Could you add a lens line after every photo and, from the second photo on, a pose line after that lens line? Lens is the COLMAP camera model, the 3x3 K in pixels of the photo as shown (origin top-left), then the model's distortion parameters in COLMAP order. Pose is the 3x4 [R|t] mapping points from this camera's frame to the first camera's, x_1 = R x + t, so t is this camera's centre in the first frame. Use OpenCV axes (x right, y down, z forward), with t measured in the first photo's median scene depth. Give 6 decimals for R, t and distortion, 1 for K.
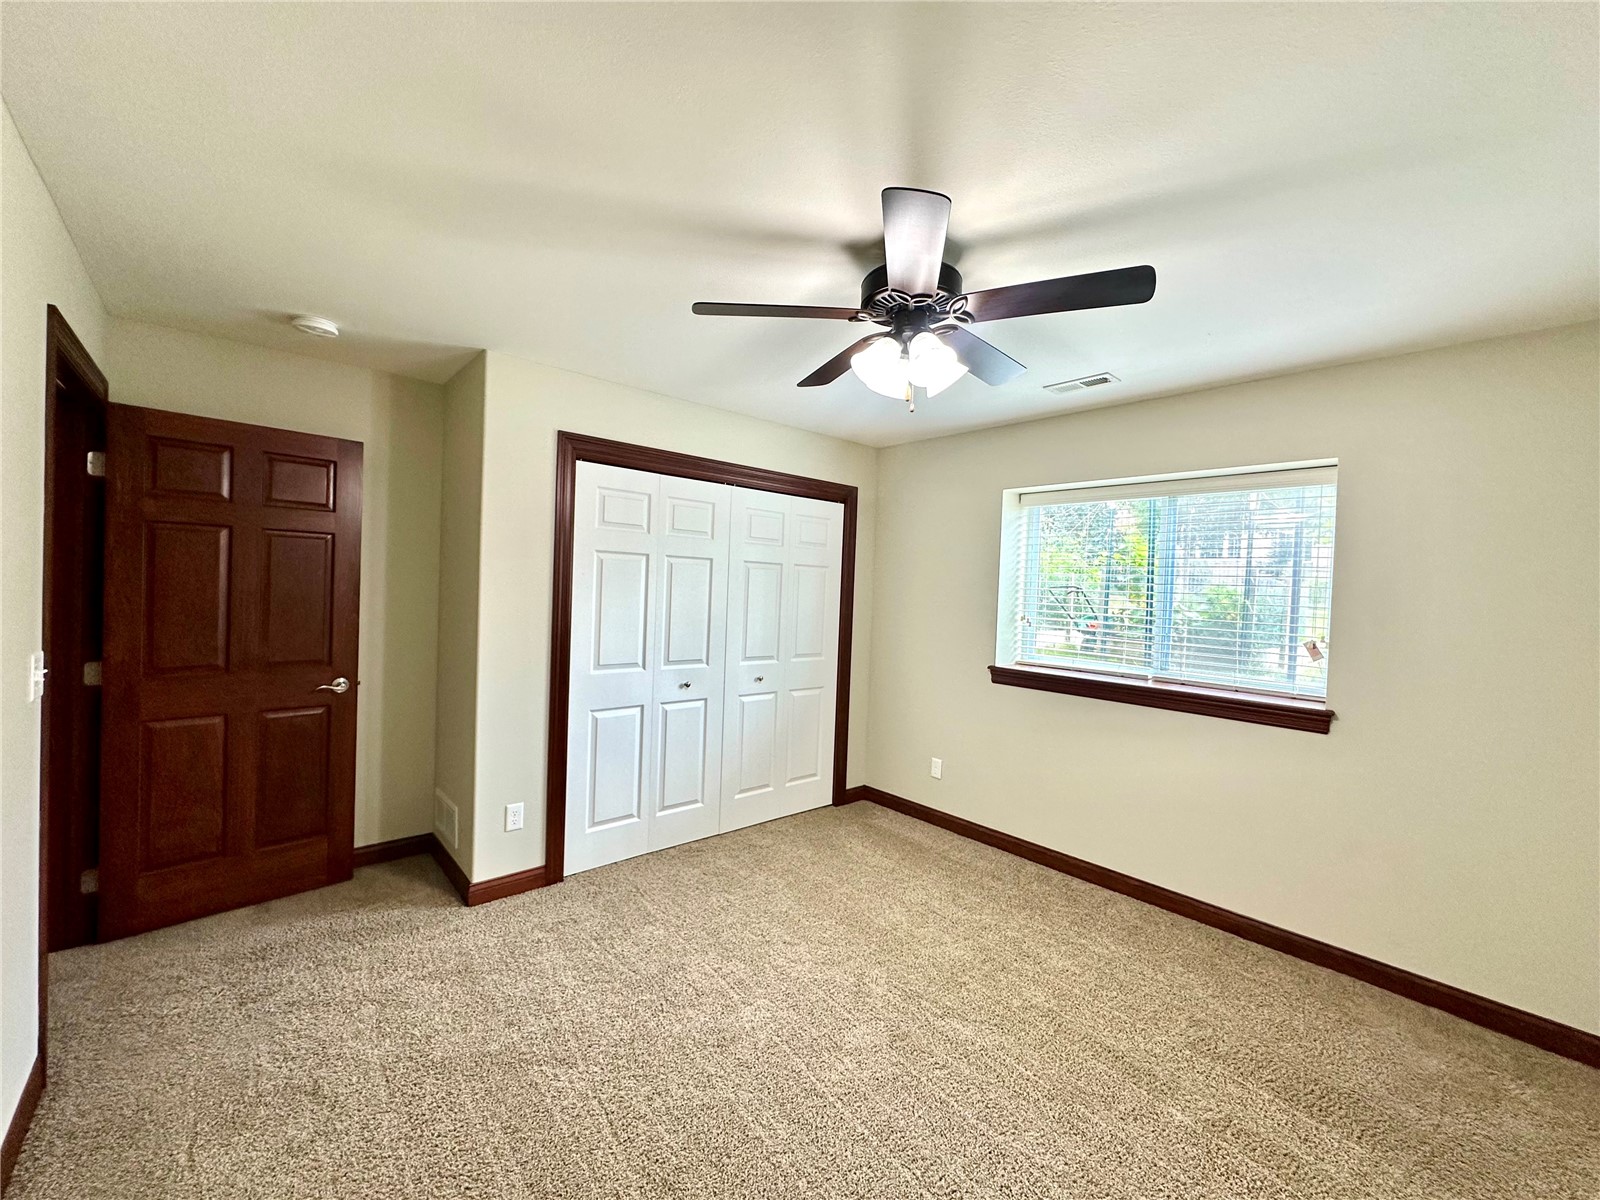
lens RADIAL K [[655.0, 0, 800.0], [0, 655.0, 600.0], [0, 0, 1]] dist [-0.001460, 0.000047]
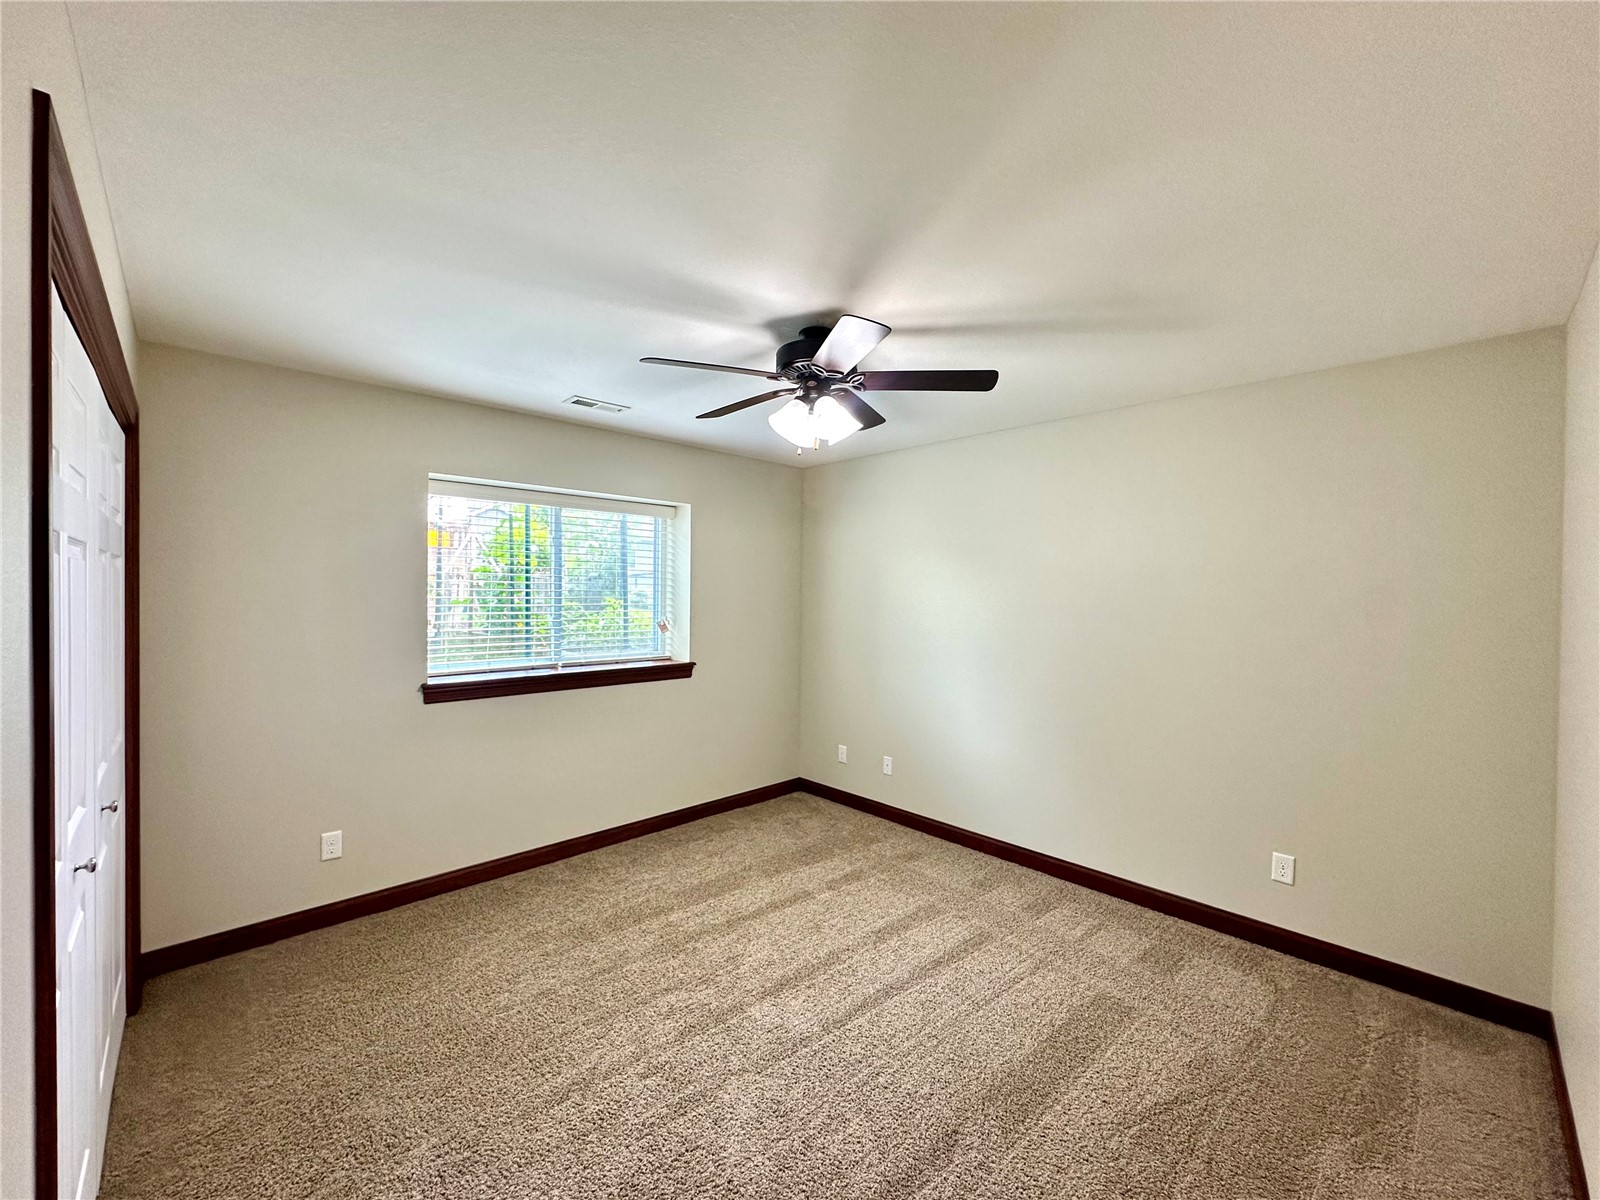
lens RADIAL K [[639.0, 0, 800.0], [0, 639.0, 600.0], [0, 0, 1]] dist [0.000623, 0.000252]
pose [[-0.035509, -0.049061, 0.998164, -0.645630], [0.015747, 0.998643, 0.049644, -0.047972], [-0.999245, 0.017480, -0.034688, 0.671263]]
